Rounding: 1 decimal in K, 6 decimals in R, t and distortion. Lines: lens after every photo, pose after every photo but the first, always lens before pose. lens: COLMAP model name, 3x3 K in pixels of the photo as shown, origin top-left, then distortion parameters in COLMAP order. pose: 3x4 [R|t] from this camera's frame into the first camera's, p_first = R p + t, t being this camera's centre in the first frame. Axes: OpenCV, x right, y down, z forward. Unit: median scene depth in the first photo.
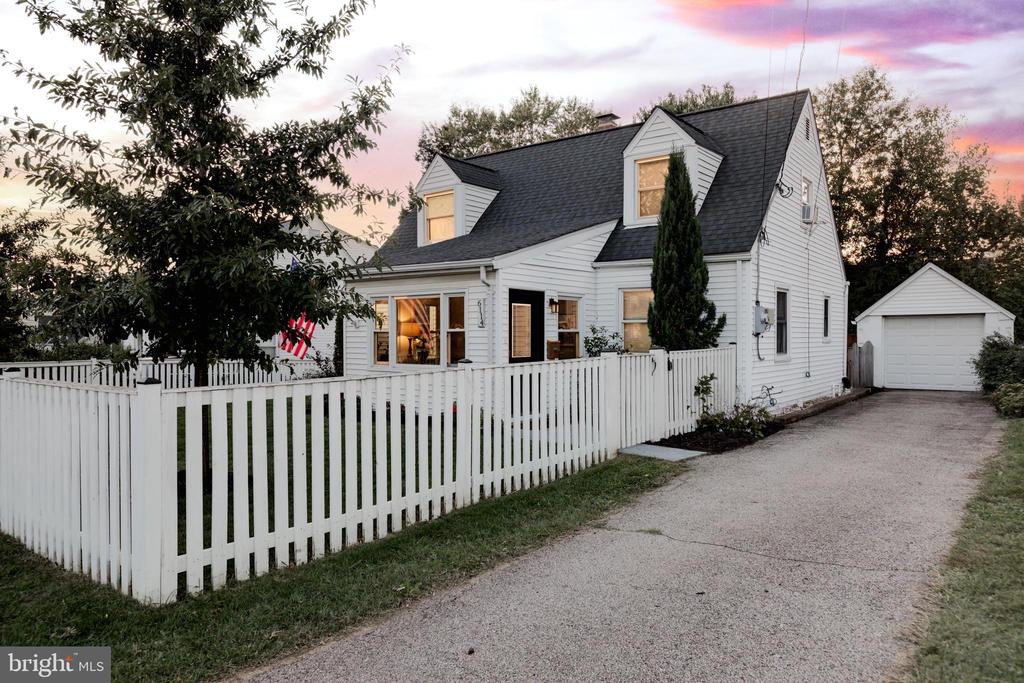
lens RADIAL K [[635.8, 0, 512.0], [0, 635.8, 341.5], [0, 0, 1]] dist [-0.000289, -0.000704]
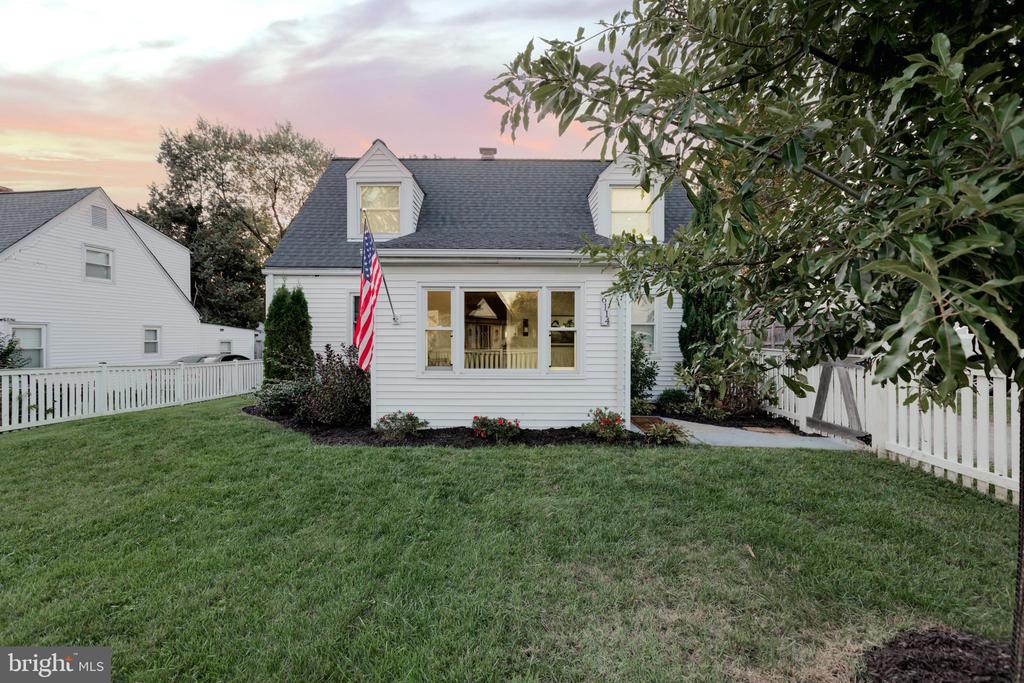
lens RADIAL K [[453.1, 0, 512.0], [0, 453.1, 341.5], [0, 0, 1]] dist [-0.000107, 0.000033]
pose [[0.823669, 0.001202, 0.567069, -0.429949], [0.001293, 0.999991, -0.003997, 0.001848], [-0.567069, 0.004025, 0.823660, 0.448878]]
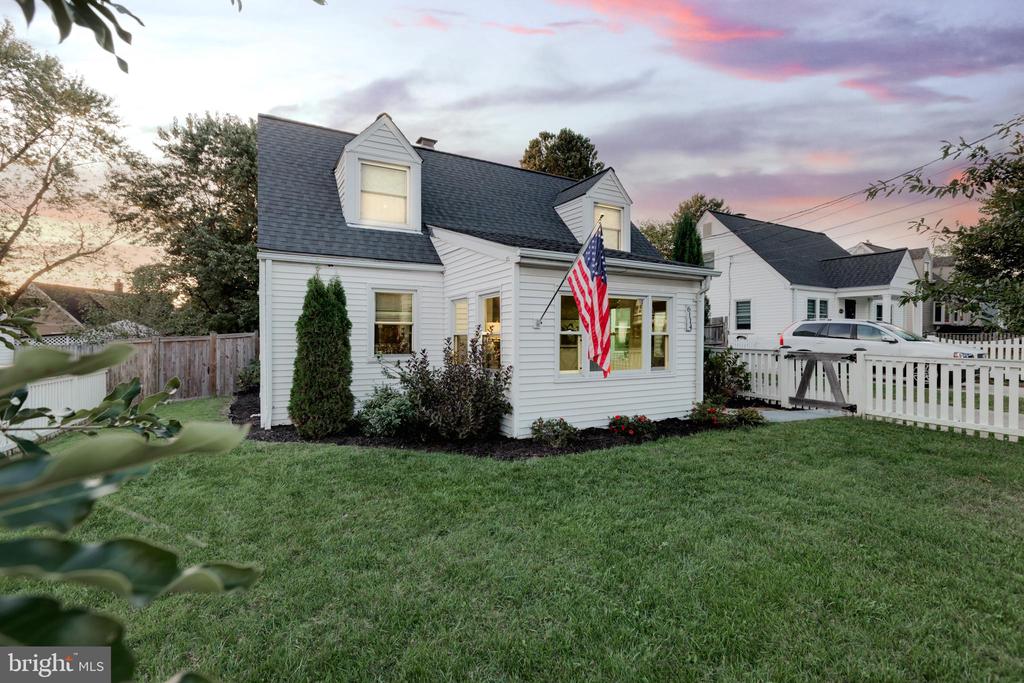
lens RADIAL K [[453.1, 0, 512.0], [0, 453.1, 341.5], [0, 0, 1]] dist [-0.000107, 0.000033]
pose [[0.462844, -0.008496, 0.886399, -0.722167], [0.005534, 0.999962, 0.006695, -0.010105], [-0.886423, 0.001807, 0.462873, 0.760773]]
